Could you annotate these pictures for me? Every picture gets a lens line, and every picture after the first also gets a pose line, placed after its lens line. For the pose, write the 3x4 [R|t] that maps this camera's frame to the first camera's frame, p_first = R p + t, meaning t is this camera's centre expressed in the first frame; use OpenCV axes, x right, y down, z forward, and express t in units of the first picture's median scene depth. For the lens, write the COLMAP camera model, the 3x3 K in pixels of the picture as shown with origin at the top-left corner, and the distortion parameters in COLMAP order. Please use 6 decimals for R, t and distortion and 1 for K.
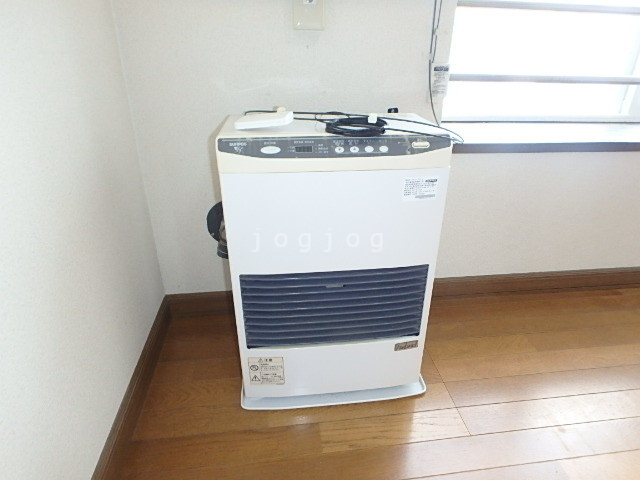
lens RADIAL K [[399.0, 0, 322.1], [0, 399.0, 237.9], [0, 0, 1]] dist [0.000017, -0.000550]
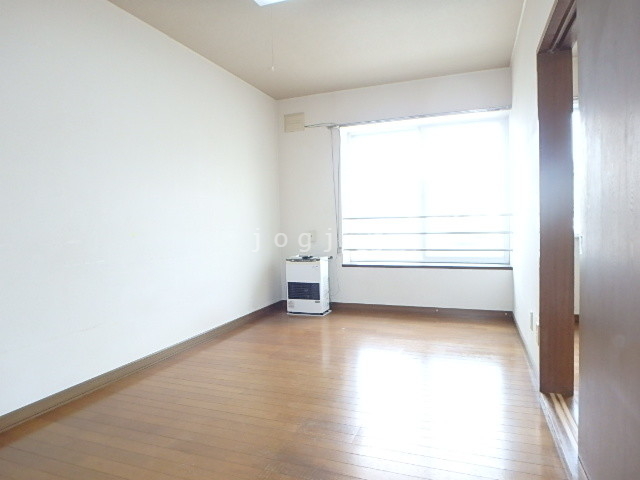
lens RADIAL K [[399.0, 0, 322.1], [0, 399.0, 237.9], [0, 0, 1]] dist [0.000017, -0.000550]
pose [[0.874225, -0.015321, -0.485280, 2.860213], [-0.174292, 0.922978, -0.343124, 1.315191], [0.453159, 0.384548, 0.804220, -3.441272]]
